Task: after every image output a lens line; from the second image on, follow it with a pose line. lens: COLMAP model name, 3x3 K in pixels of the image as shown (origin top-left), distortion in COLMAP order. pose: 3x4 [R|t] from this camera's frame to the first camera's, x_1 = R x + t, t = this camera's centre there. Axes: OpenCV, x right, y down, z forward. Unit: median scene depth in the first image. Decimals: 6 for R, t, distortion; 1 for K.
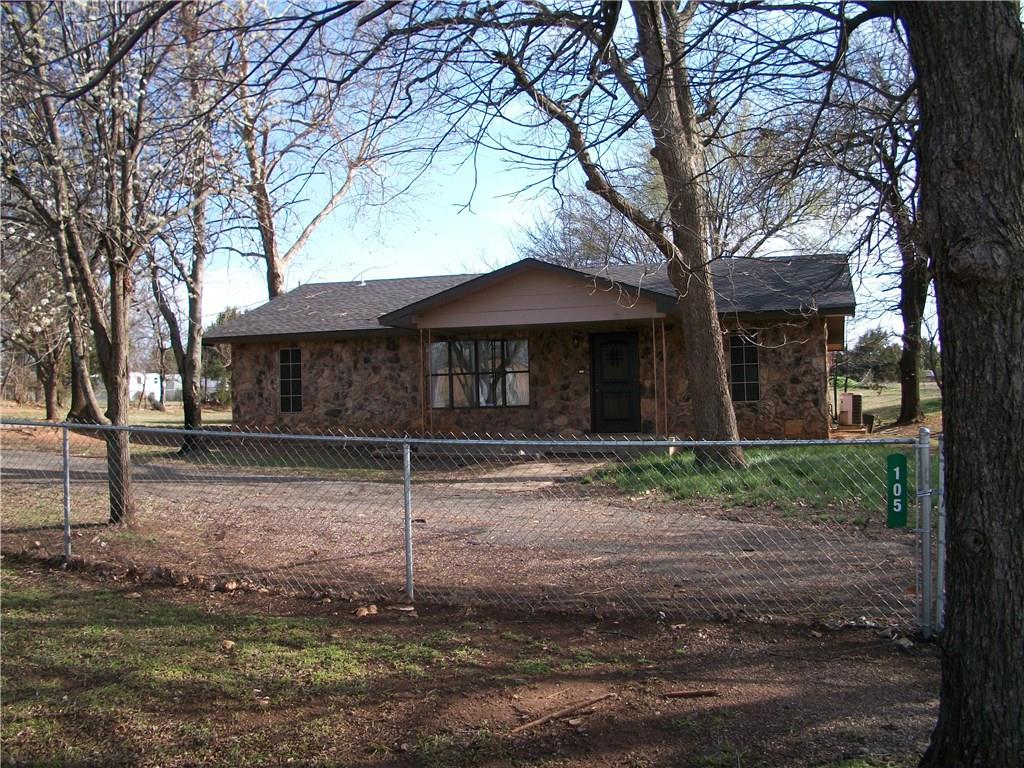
lens RADIAL K [[1075.0, 0, 512.0], [0, 1075.0, 384.0], [0, 0, 1]] dist [-0.216160, 0.182914]
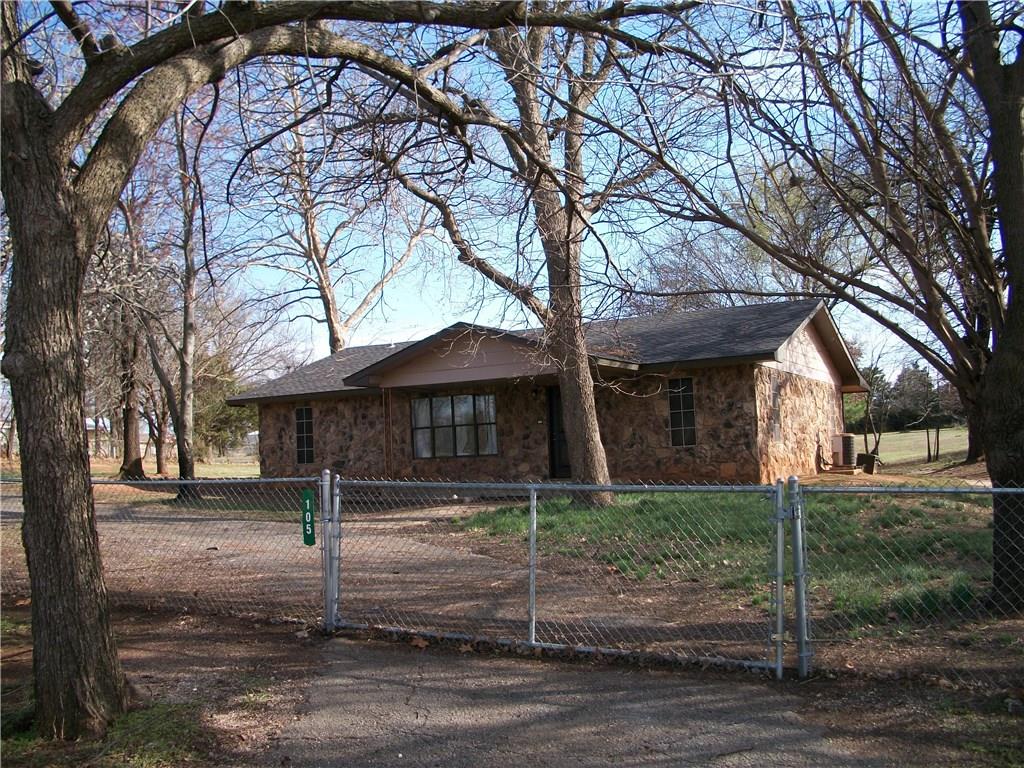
lens RADIAL K [[1075.0, 0, 512.0], [0, 1075.0, 384.0], [0, 0, 1]] dist [-0.216160, 0.182914]
pose [[0.979463, -0.033001, -0.198905, 0.251187], [0.023944, 0.998571, -0.047770, 0.001303], [0.200197, 0.042026, 0.978854, -0.069089]]
